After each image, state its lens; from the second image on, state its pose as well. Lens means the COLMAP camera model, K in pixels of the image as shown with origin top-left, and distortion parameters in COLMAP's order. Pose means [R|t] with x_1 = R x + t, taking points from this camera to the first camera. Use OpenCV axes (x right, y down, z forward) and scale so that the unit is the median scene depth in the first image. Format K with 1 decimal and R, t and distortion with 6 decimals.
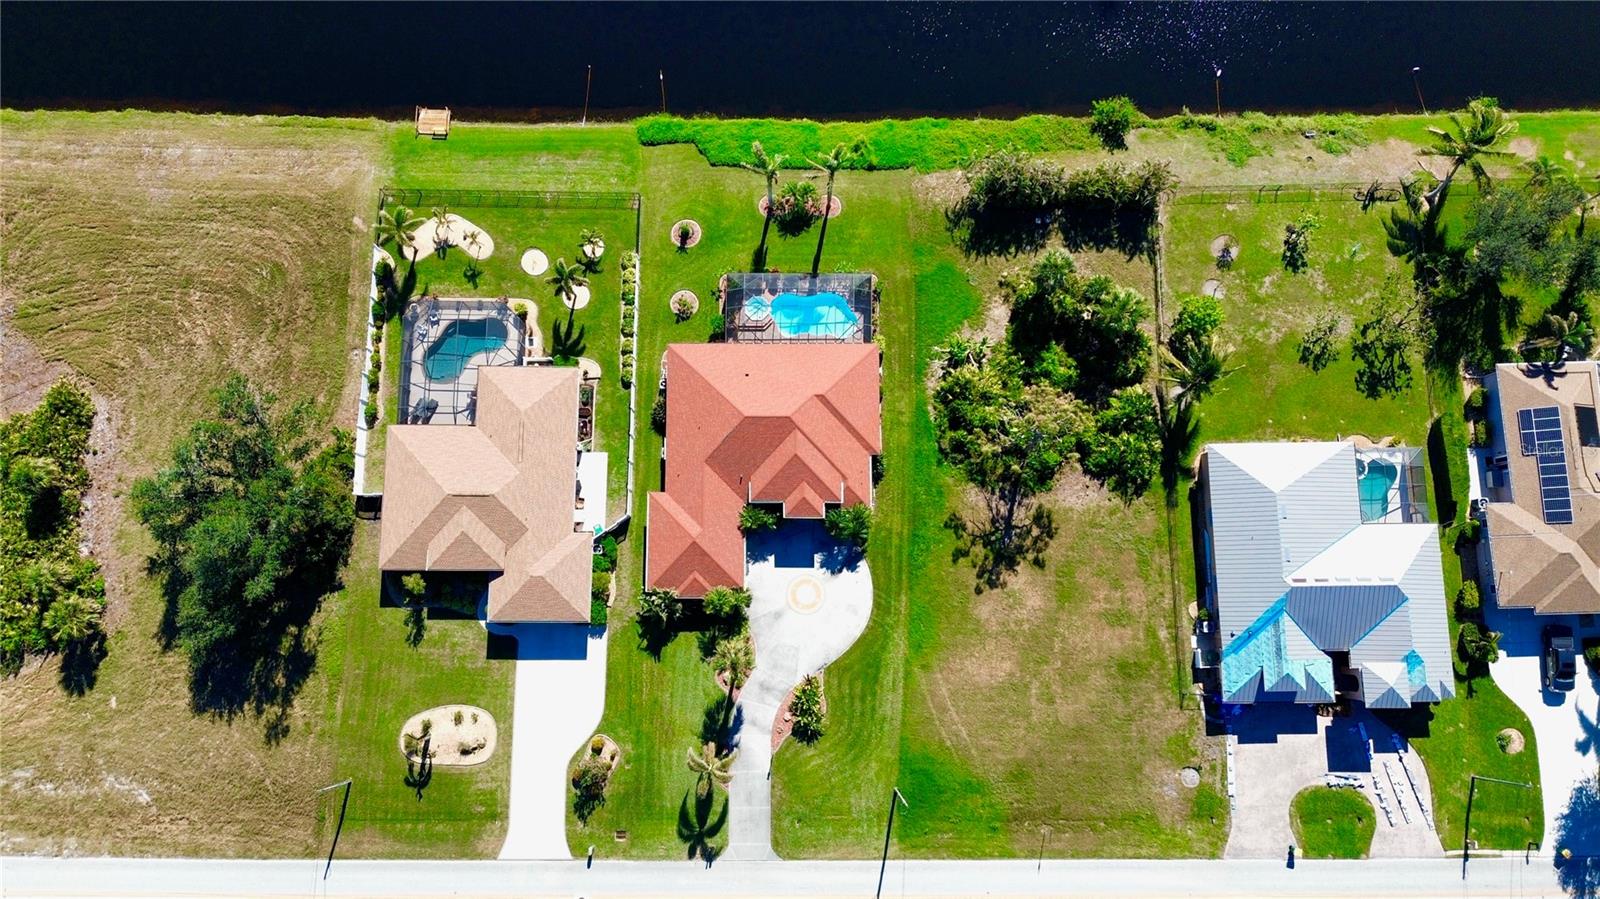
lens RADIAL K [[1124.2, 0, 800.5], [0, 1124.2, 443.9], [0, 0, 1]] dist [0.057550, -0.049063]
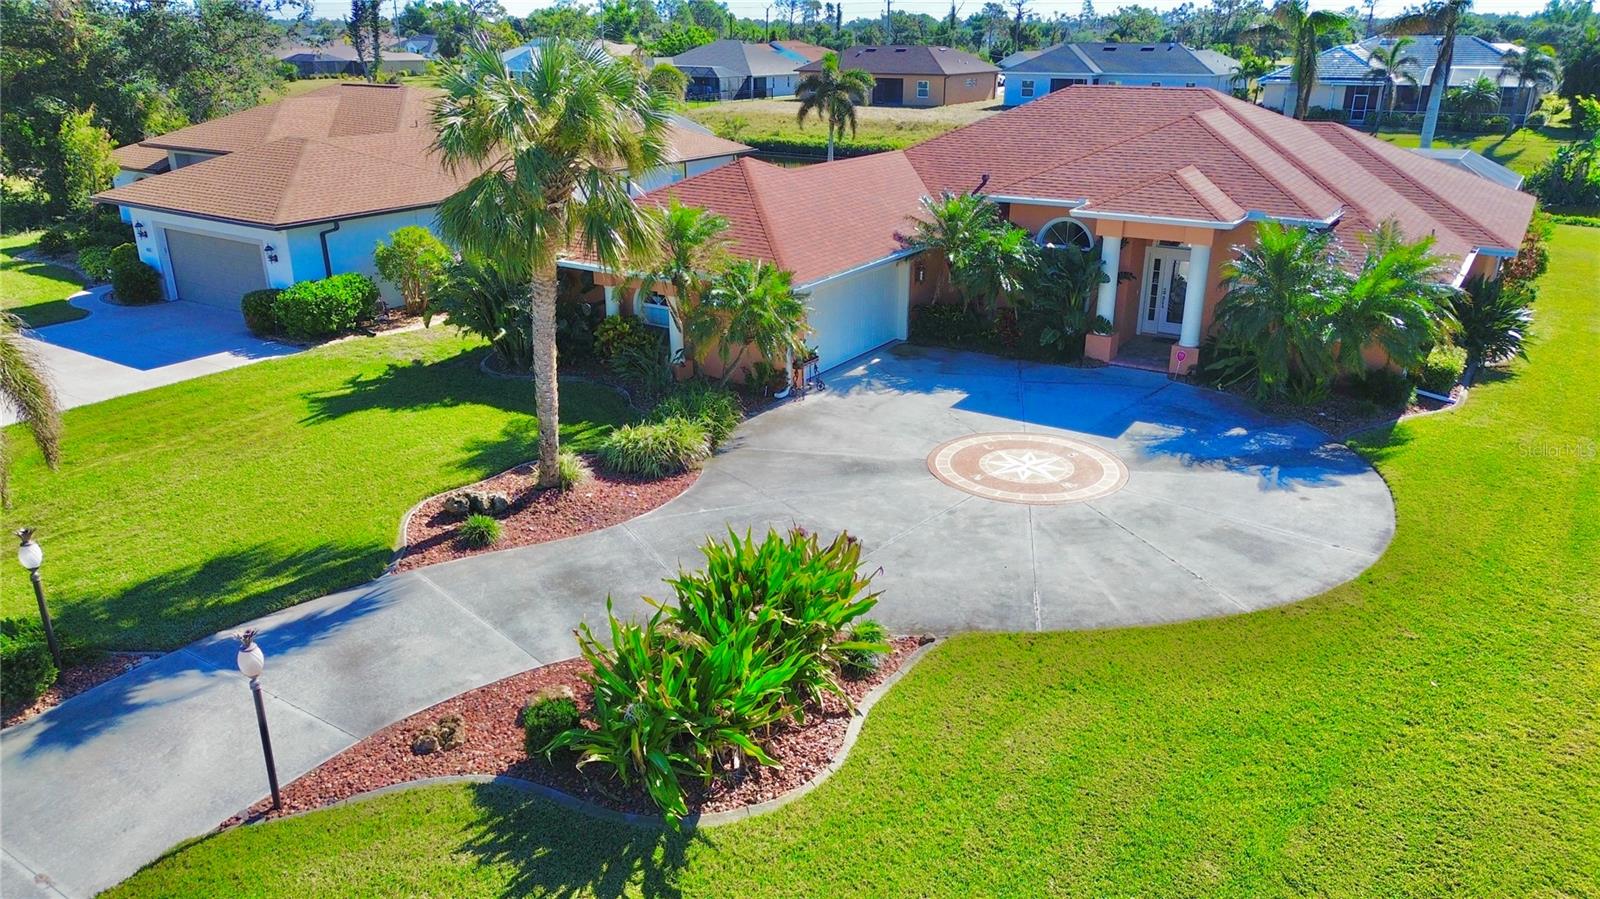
lens RADIAL K [[1135.7, 0, 783.7], [0, 1135.7, 452.7], [0, 0, 1]] dist [0.018440, -0.002013]
pose [[0.833051, 0.190415, -0.519391, 0.075219], [-0.549020, 0.399721, -0.734030, 0.310120], [0.067841, 0.896641, 0.437530, 0.902030]]
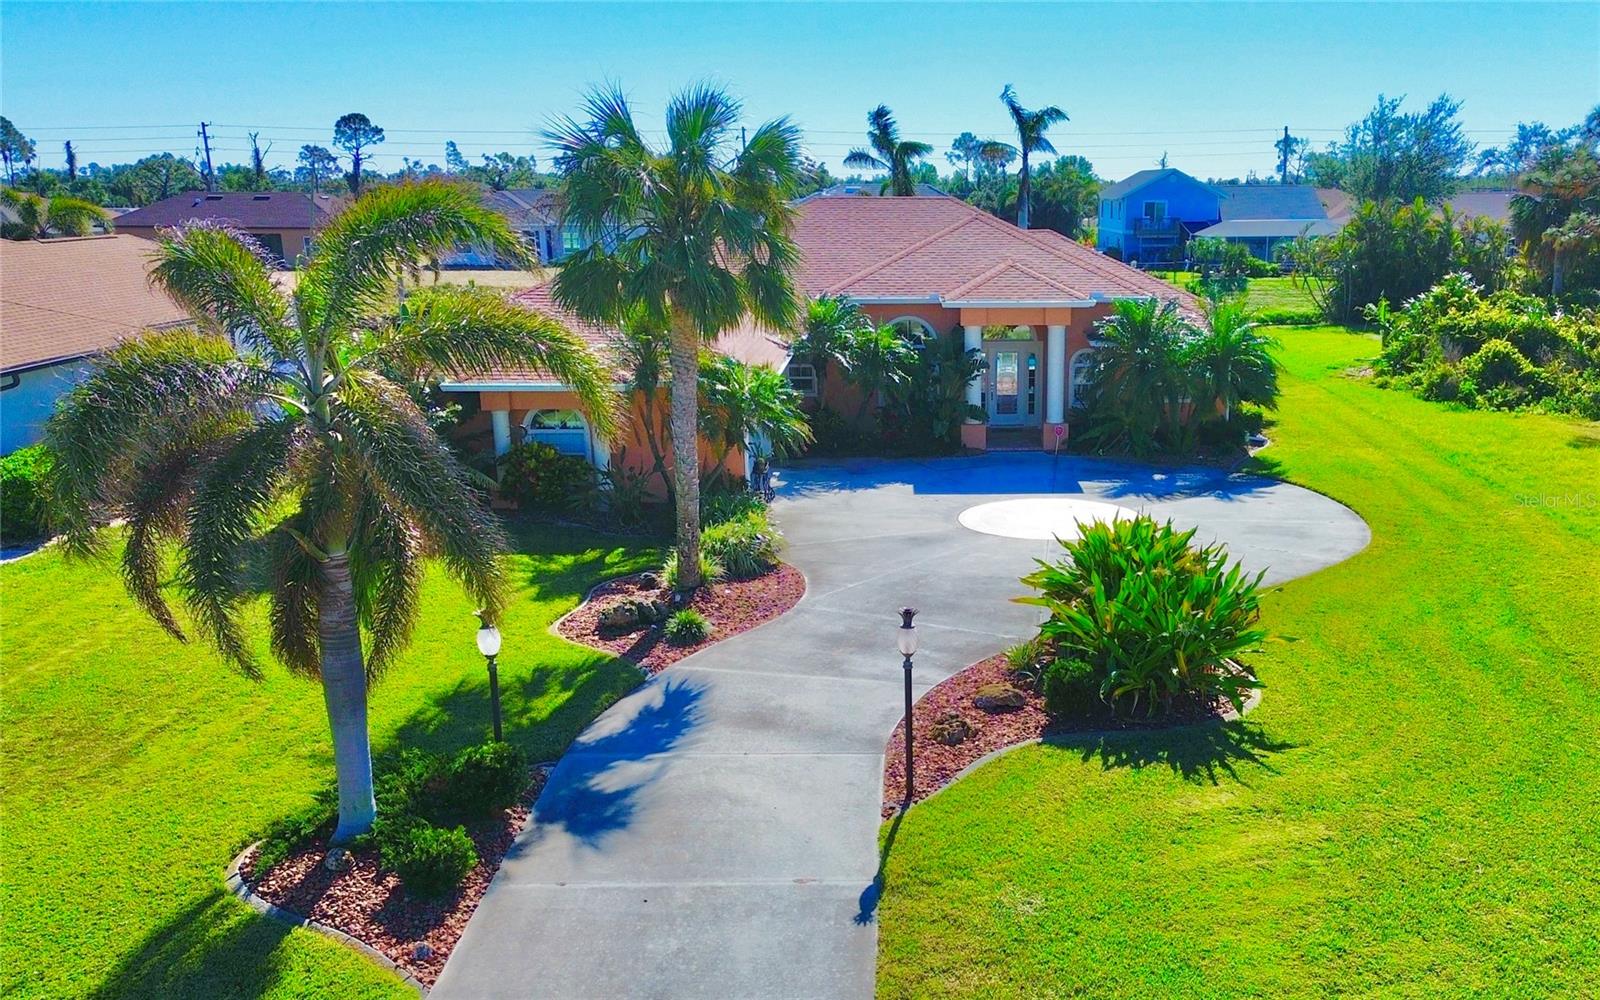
lens RADIAL K [[1470.8, 0, 959.9], [0, 1470.8, 591.4], [0, 0, 1]] dist [0.054693, -0.037692]
pose [[0.999400, -0.011879, 0.032545, -0.022389], [0.034628, 0.372574, -0.927356, 0.402721], [-0.001109, 0.927927, 0.372761, 0.905196]]
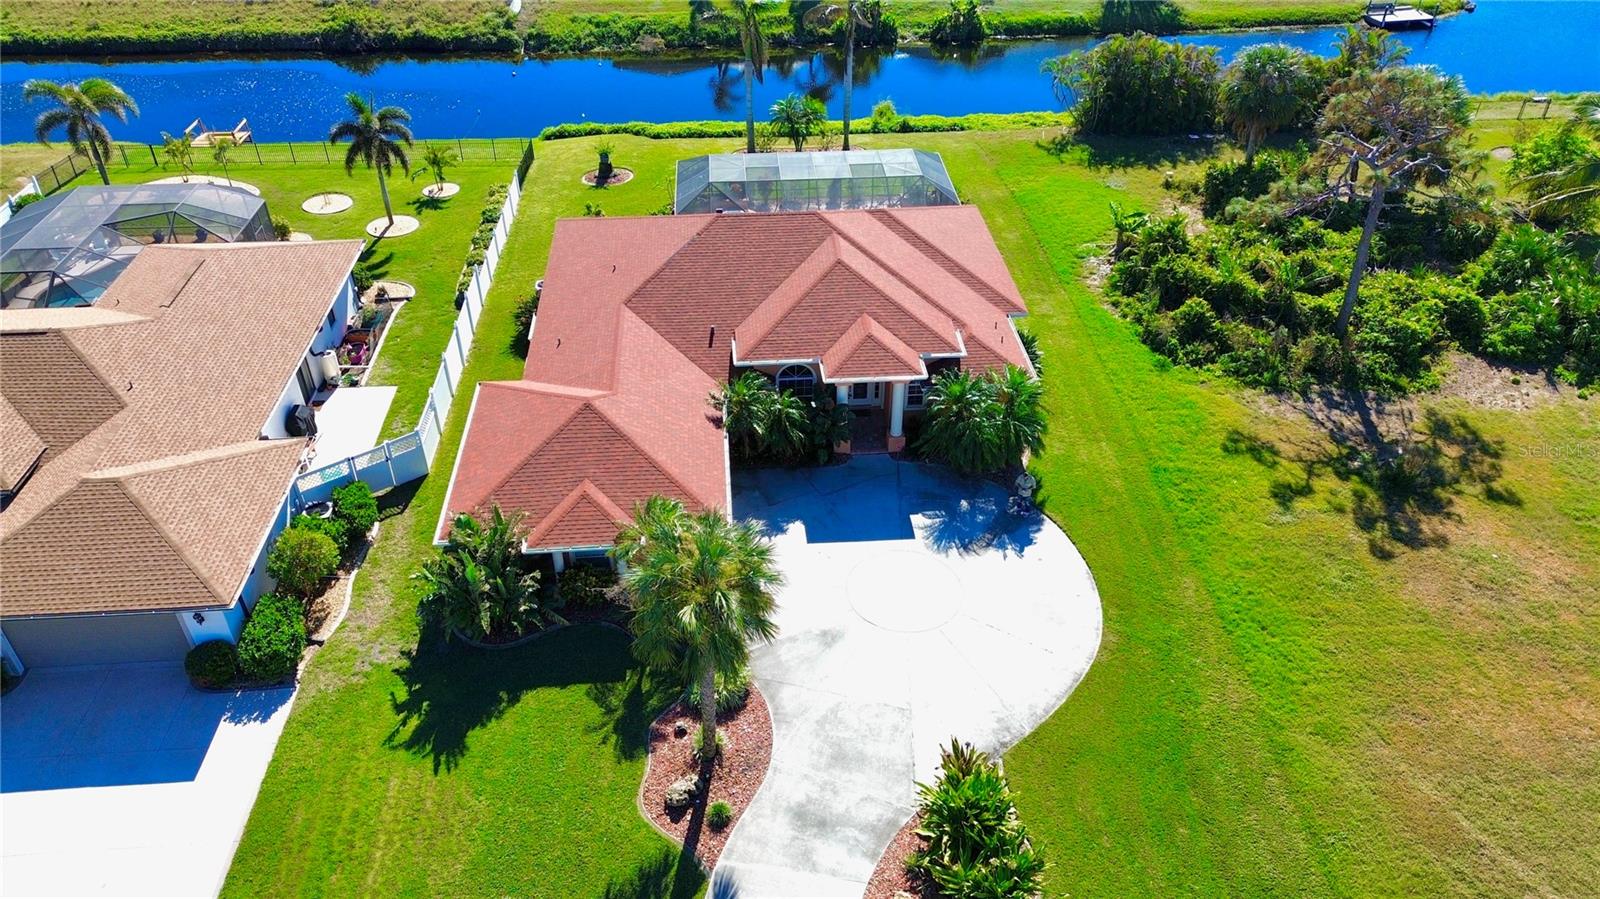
lens RADIAL K [[1149.0, 0, 803.8], [0, 1149.0, 451.1], [0, 0, 1]] dist [0.033583, -0.001581]
pose [[0.996783, -0.047136, 0.064824, -0.047514], [0.079580, 0.678263, -0.730497, 0.361850], [-0.009535, 0.733306, 0.679832, 0.724739]]
